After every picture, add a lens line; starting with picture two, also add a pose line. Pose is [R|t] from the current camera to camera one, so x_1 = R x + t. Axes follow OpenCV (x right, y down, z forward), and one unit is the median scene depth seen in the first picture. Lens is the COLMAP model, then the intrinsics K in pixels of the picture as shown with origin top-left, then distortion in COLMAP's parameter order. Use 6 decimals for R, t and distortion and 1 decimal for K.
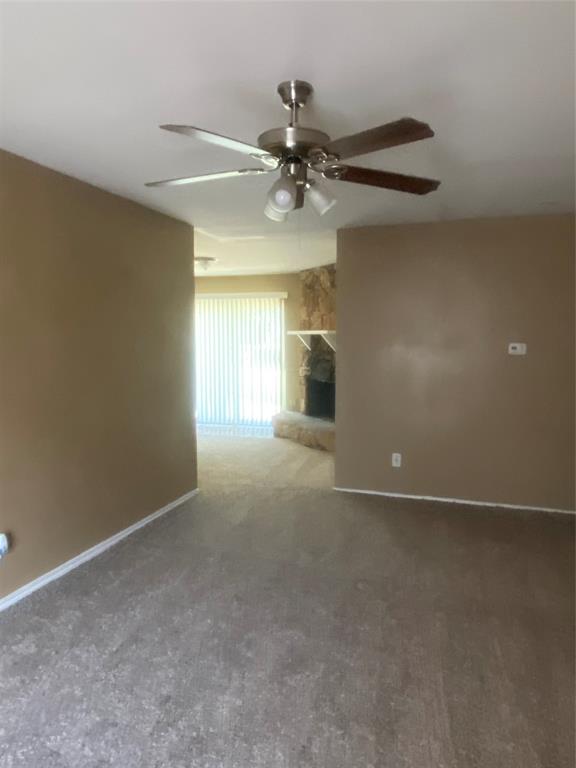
lens RADIAL K [[557.2, 0, 288.0], [0, 557.2, 384.0], [0, 0, 1]] dist [0.156958, -0.128410]
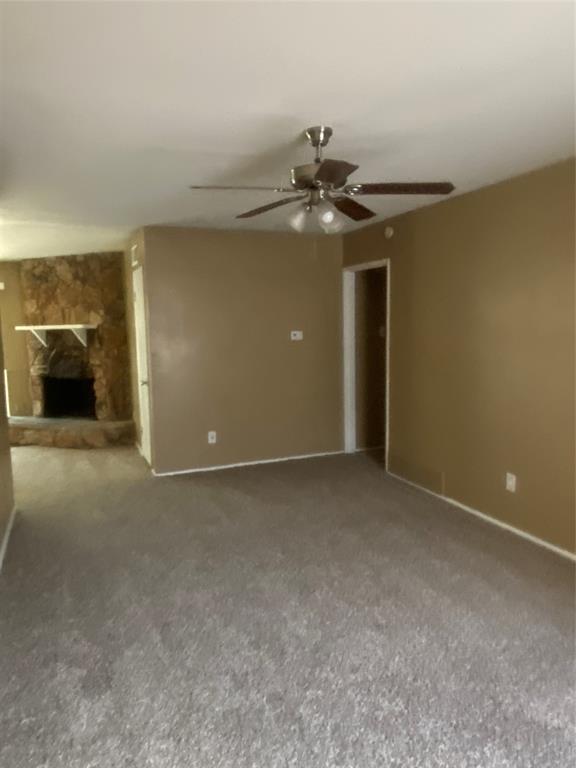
lens RADIAL K [[557.2, 0, 288.0], [0, 557.2, 384.0], [0, 0, 1]] dist [0.156958, -0.128410]
pose [[0.762590, -0.092691, 0.640207, -0.277975], [0.086761, 0.995395, 0.040771, -0.003159], [-0.641038, 0.024453, 0.767120, 0.023577]]
